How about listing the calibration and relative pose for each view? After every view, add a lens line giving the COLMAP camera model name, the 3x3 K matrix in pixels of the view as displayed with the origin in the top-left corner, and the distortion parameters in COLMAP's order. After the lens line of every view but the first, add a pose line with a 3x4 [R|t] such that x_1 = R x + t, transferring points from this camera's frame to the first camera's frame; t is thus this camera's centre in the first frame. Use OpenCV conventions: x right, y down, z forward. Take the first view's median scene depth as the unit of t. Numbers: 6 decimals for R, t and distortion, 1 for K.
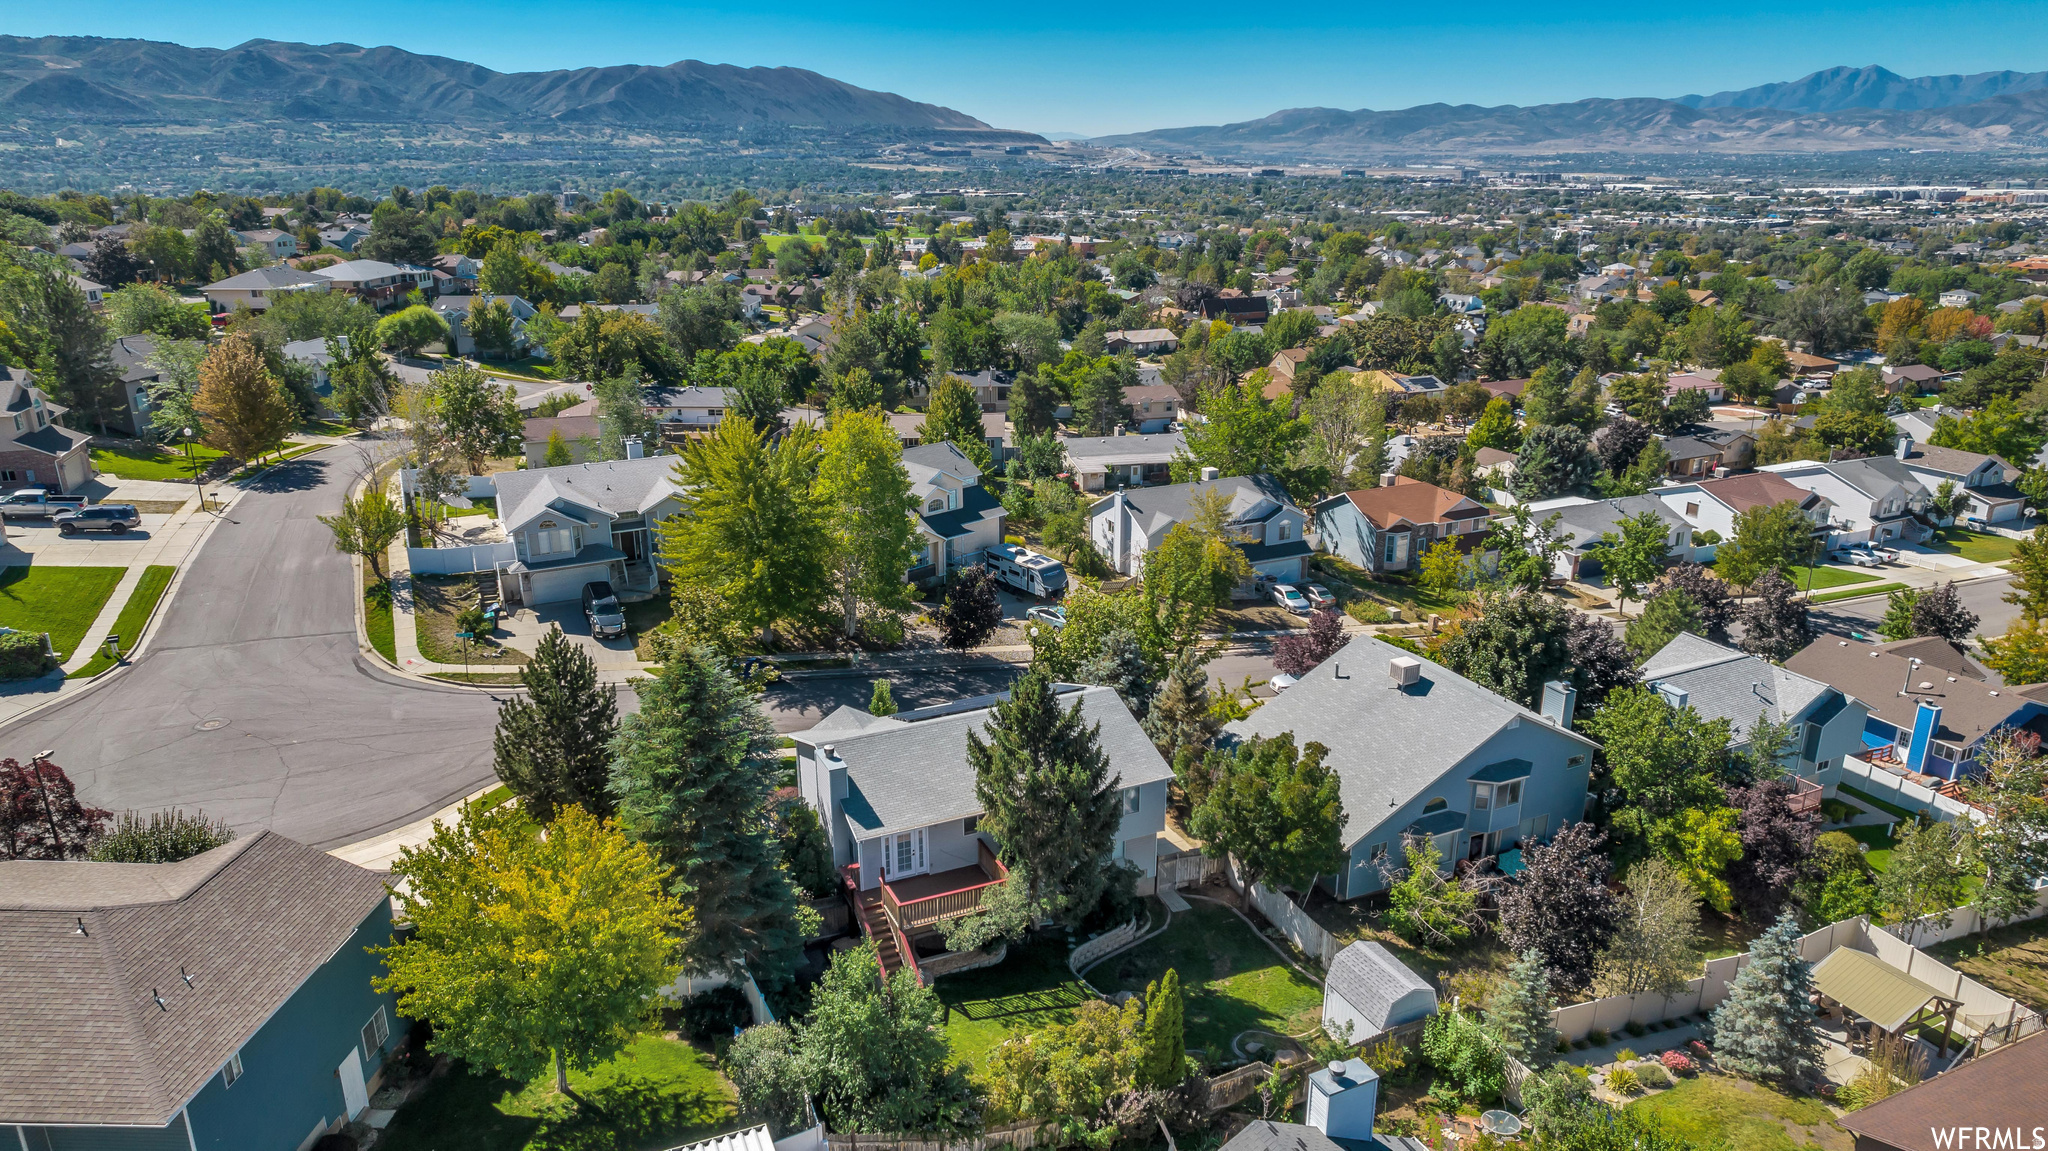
lens RADIAL K [[1313.7, 0, 1024.0], [0, 1313.7, 575.5], [0, 0, 1]] dist [-0.070891, 0.066985]
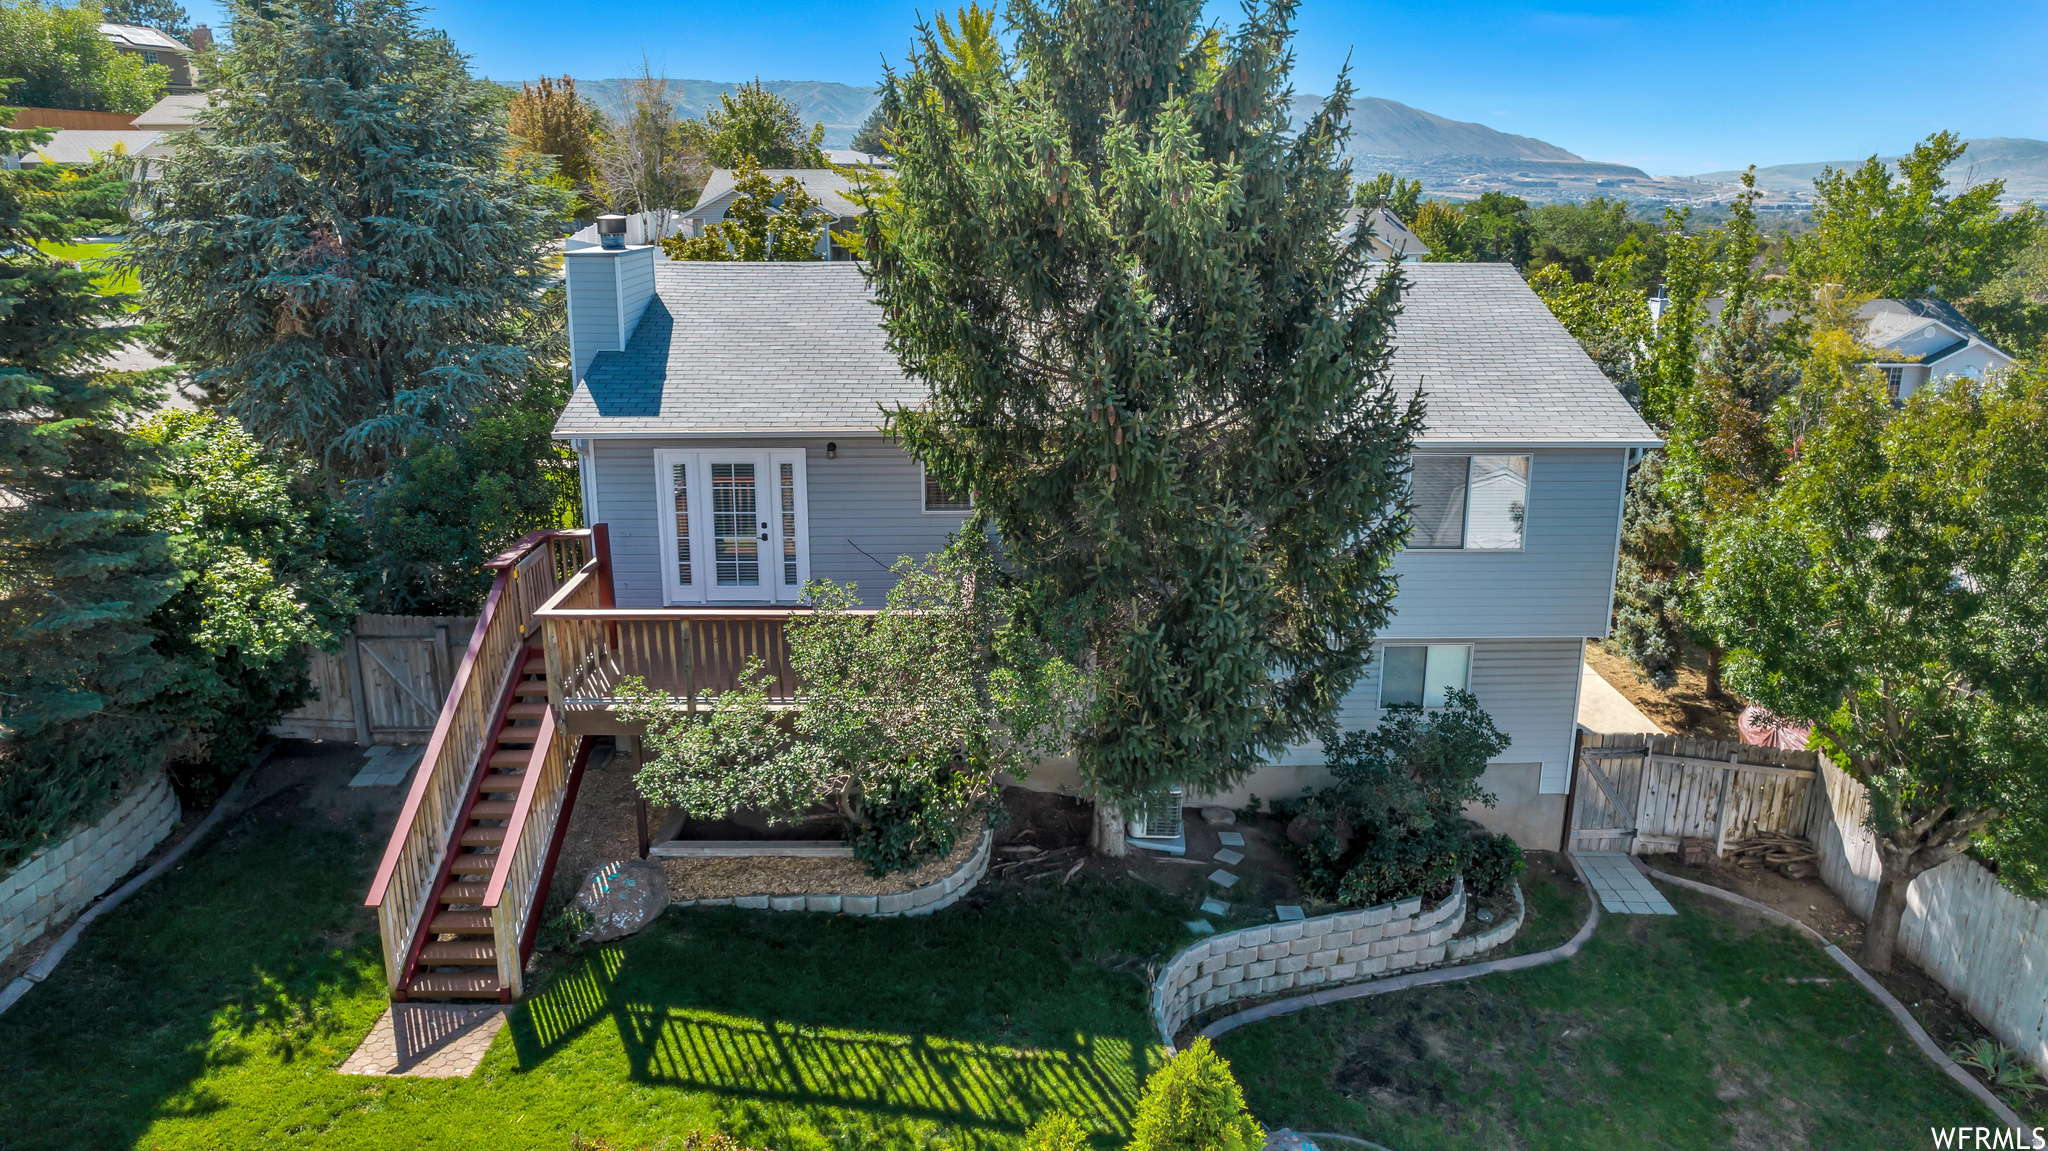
lens RADIAL K [[1338.3, 0, 1045.0], [0, 1338.3, 492.9], [0, 0, 1]] dist [-0.075779, 0.059369]
pose [[0.920881, 0.100231, -0.376739, 0.062937], [-0.130871, 0.989785, -0.056562, 0.123948], [0.367221, 0.101391, 0.924591, 0.417642]]
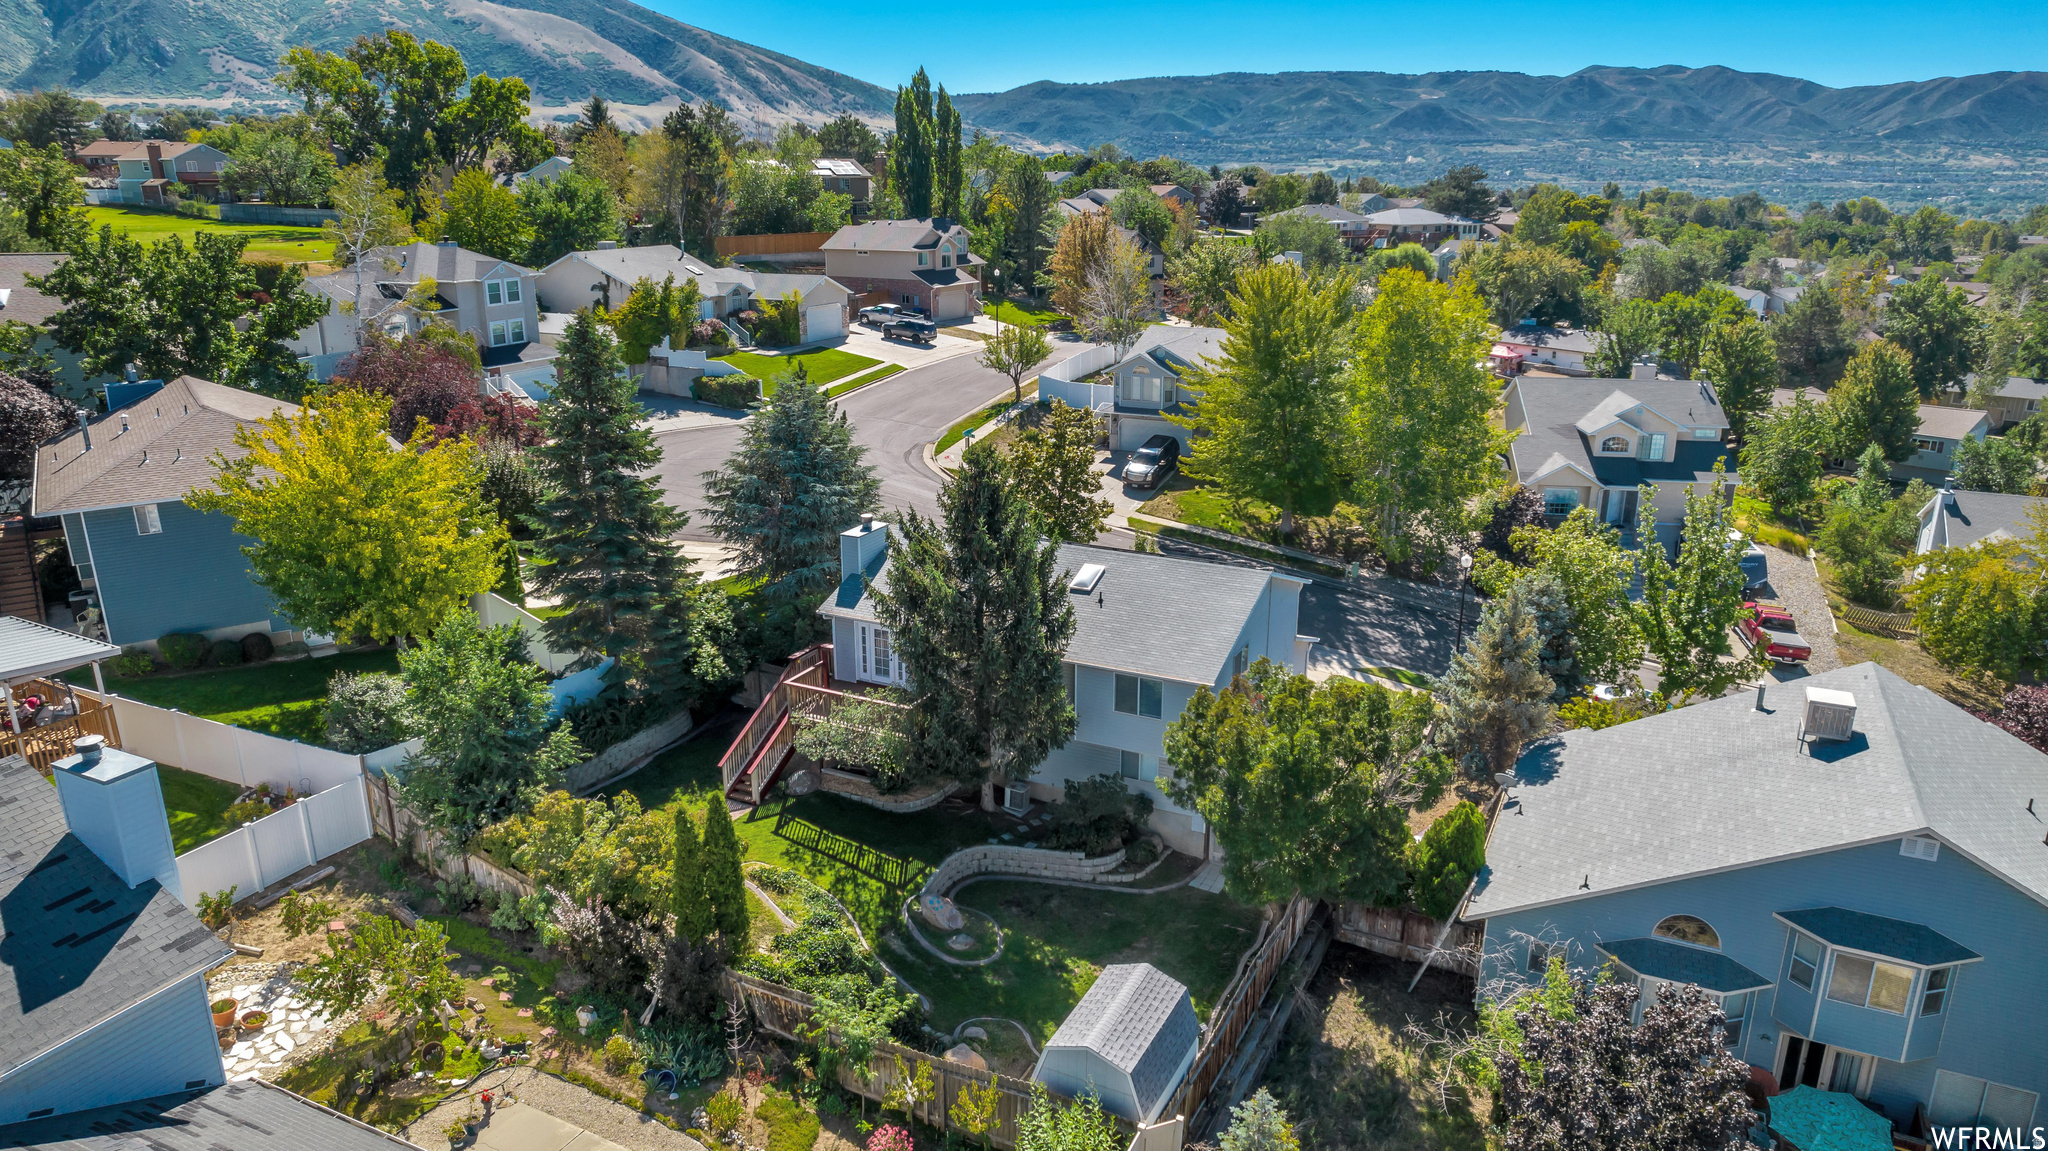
lens RADIAL K [[1321.8, 0, 1025.7], [0, 1321.8, 563.2], [0, 0, 1]] dist [-0.069491, 0.056361]
pose [[0.631046, 0.226882, -0.741826, 0.340180], [-0.243735, 0.965836, 0.088057, 0.034312], [0.736461, 0.125241, 0.664786, 0.290469]]
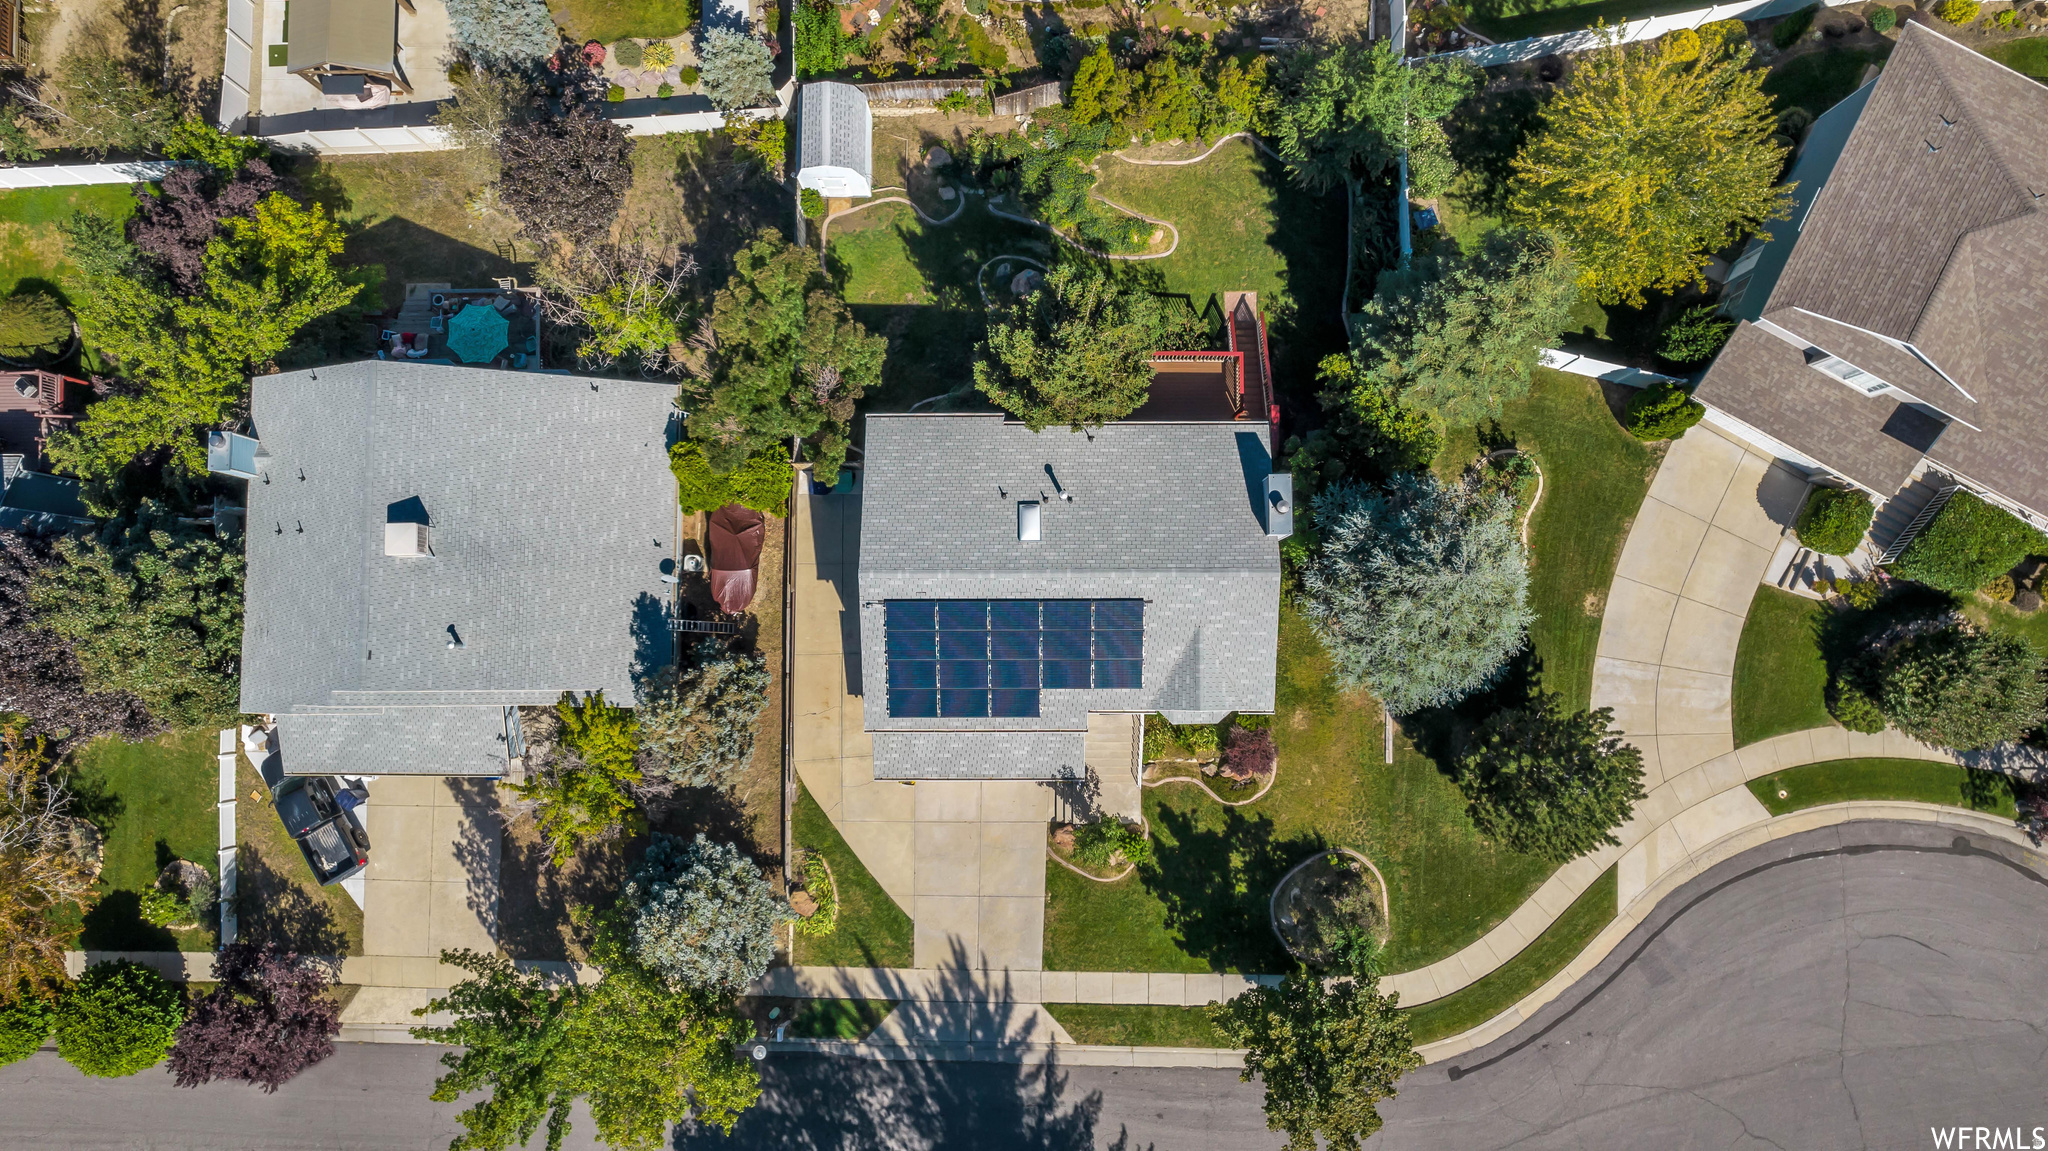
lens RADIAL K [[1321.8, 0, 1025.7], [0, 1321.8, 563.2], [0, 0, 1]] dist [-0.069491, 0.056361]
pose [[-0.907066, -0.419082, 0.040019, -0.029346], [0.140321, -0.211345, 0.967287, -0.416944], [-0.396915, 0.883008, 0.250510, 0.521417]]
